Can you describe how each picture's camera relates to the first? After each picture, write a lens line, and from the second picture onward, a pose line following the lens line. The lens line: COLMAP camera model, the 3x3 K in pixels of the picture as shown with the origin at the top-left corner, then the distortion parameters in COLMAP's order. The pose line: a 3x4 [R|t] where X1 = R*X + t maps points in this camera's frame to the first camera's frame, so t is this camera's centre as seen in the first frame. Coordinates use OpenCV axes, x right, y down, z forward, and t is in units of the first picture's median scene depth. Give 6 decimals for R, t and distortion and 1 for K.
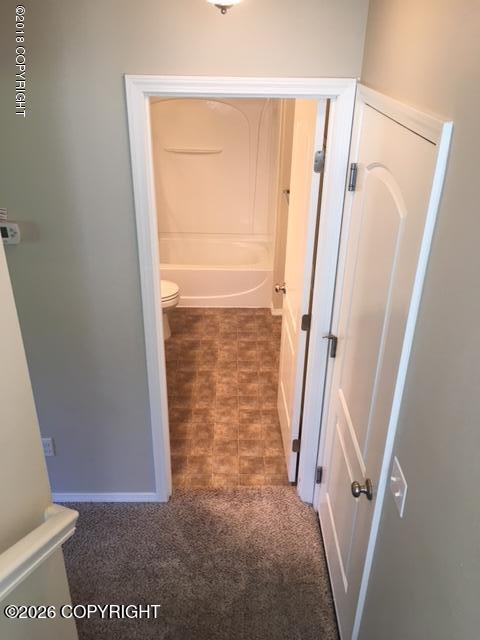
lens RADIAL K [[555.4, 0, 240.0], [0, 555.4, 320.0], [0, 0, 1]] dist [0.115374, -0.173549]
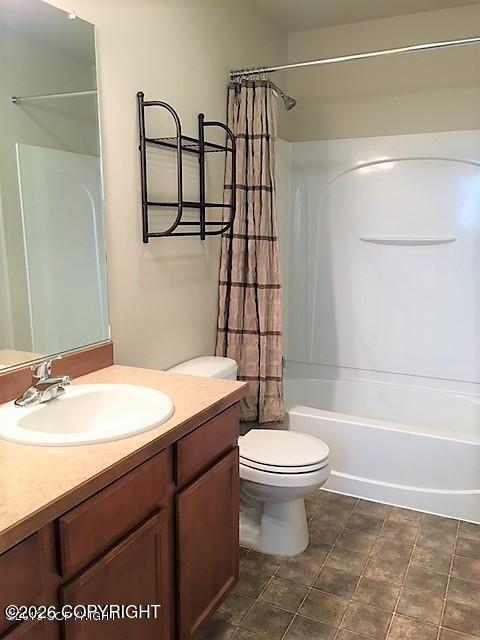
lens RADIAL K [[555.4, 0, 240.0], [0, 555.4, 320.0], [0, 0, 1]] dist [0.115374, -0.173549]
pose [[0.897849, 0.060605, -0.436112, 0.028867], [-0.196160, 0.941812, -0.272966, -0.015106], [0.394193, 0.330630, 0.857494, 0.463495]]
